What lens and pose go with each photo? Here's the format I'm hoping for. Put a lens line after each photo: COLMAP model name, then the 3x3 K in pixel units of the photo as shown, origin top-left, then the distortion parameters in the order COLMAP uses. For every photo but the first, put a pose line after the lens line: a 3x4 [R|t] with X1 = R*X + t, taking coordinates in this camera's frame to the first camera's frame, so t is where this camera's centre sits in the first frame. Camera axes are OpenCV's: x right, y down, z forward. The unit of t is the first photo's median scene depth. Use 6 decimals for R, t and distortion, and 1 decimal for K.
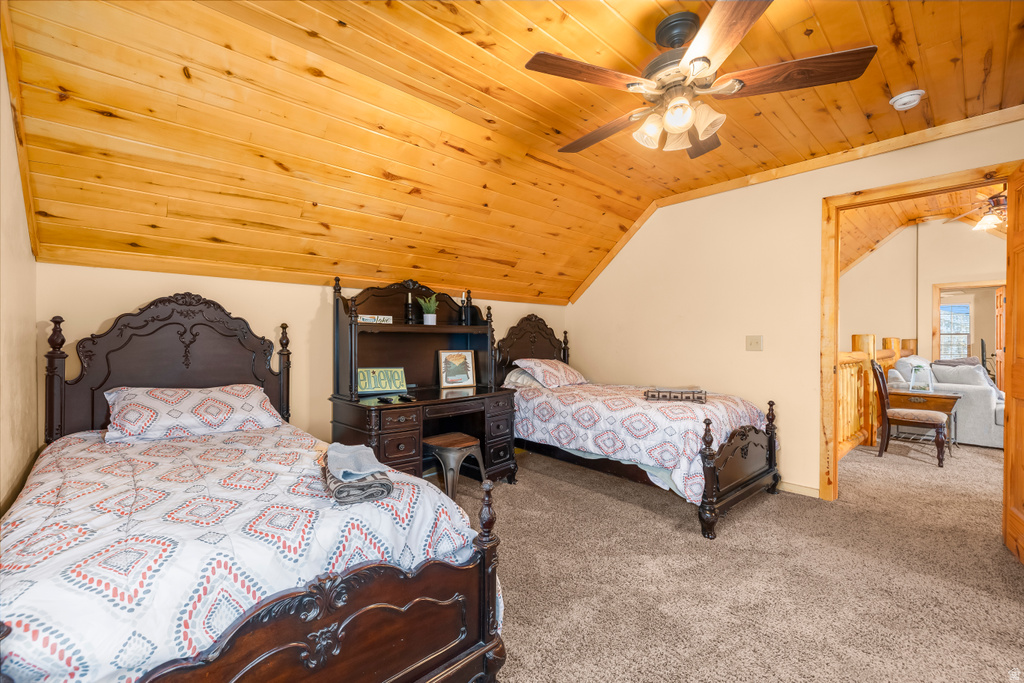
lens RADIAL K [[430.7, 0, 504.4], [0, 430.7, 342.7], [0, 0, 1]] dist [0.000012, 0.000023]
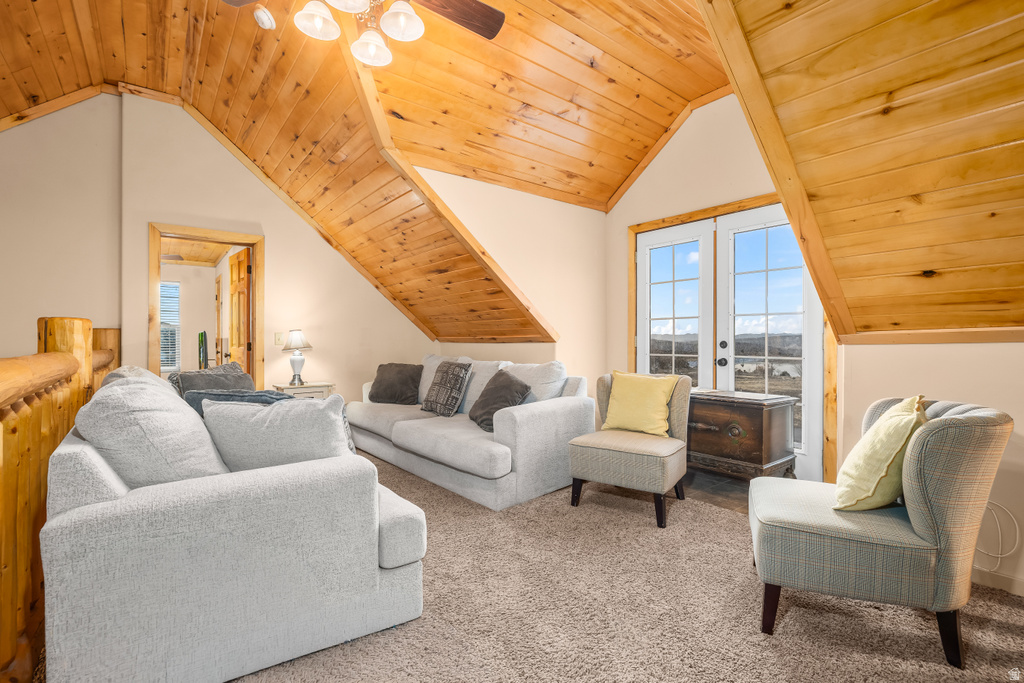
lens RADIAL K [[461.0, 0, 512.0], [0, 461.0, 341.5], [0, 0, 1]] dist [0.000671, 0.000138]
pose [[0.075106, -0.003446, 0.997170, 0.541492], [-0.000414, 0.999994, 0.003487, 0.005755], [-0.997175, -0.000675, 0.075104, 0.600354]]
